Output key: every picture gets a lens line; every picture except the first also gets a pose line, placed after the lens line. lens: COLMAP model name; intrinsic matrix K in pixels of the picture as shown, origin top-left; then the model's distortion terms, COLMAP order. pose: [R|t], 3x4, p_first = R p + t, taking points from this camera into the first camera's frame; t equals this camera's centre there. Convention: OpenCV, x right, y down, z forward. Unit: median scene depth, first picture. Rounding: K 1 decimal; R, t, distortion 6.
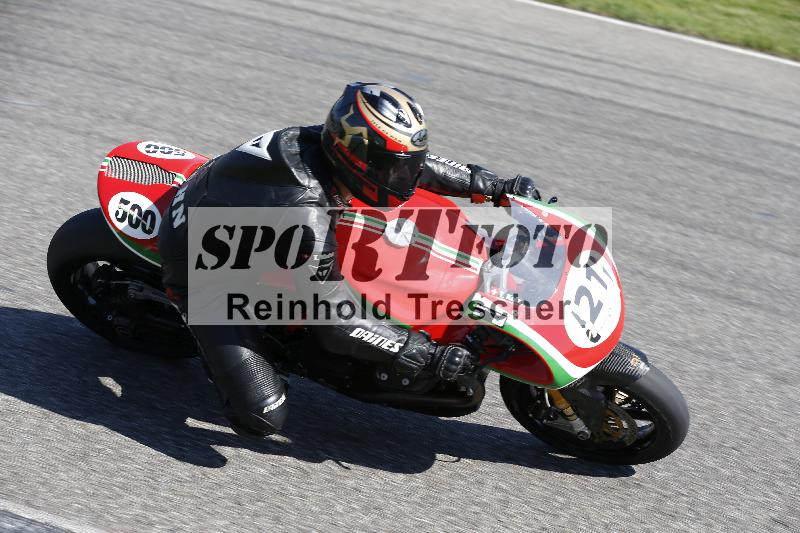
lens RADIAL K [[2498.2, 0, 399.8], [0, 2498.2, 270.6], [0, 0, 1]] dist [-0.608050, 0.000000]
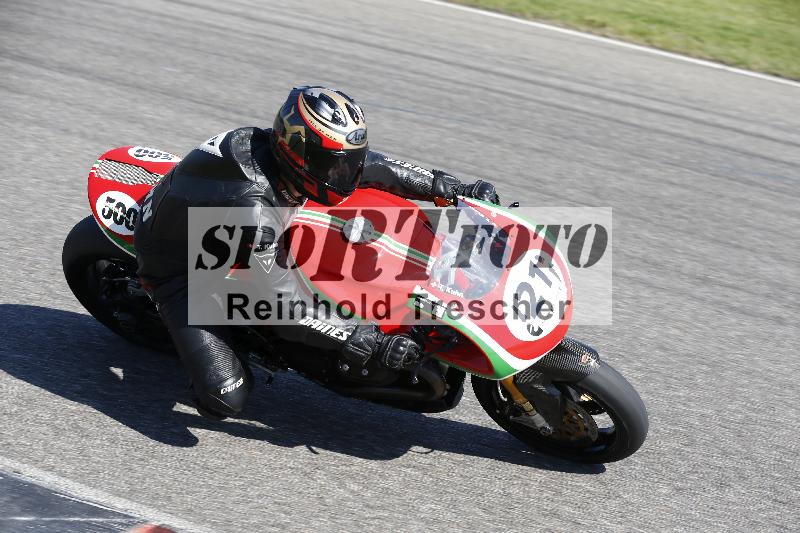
lens RADIAL K [[2498.2, 0, 399.7], [0, 2498.2, 261.4], [0, 0, 1]] dist [-0.608050, 0.000000]
pose [[0.982217, 0.010577, -0.187452, 0.215817], [-0.020867, 0.998376, -0.053010, 0.053626], [0.186587, 0.055978, 0.980842, -0.042794]]
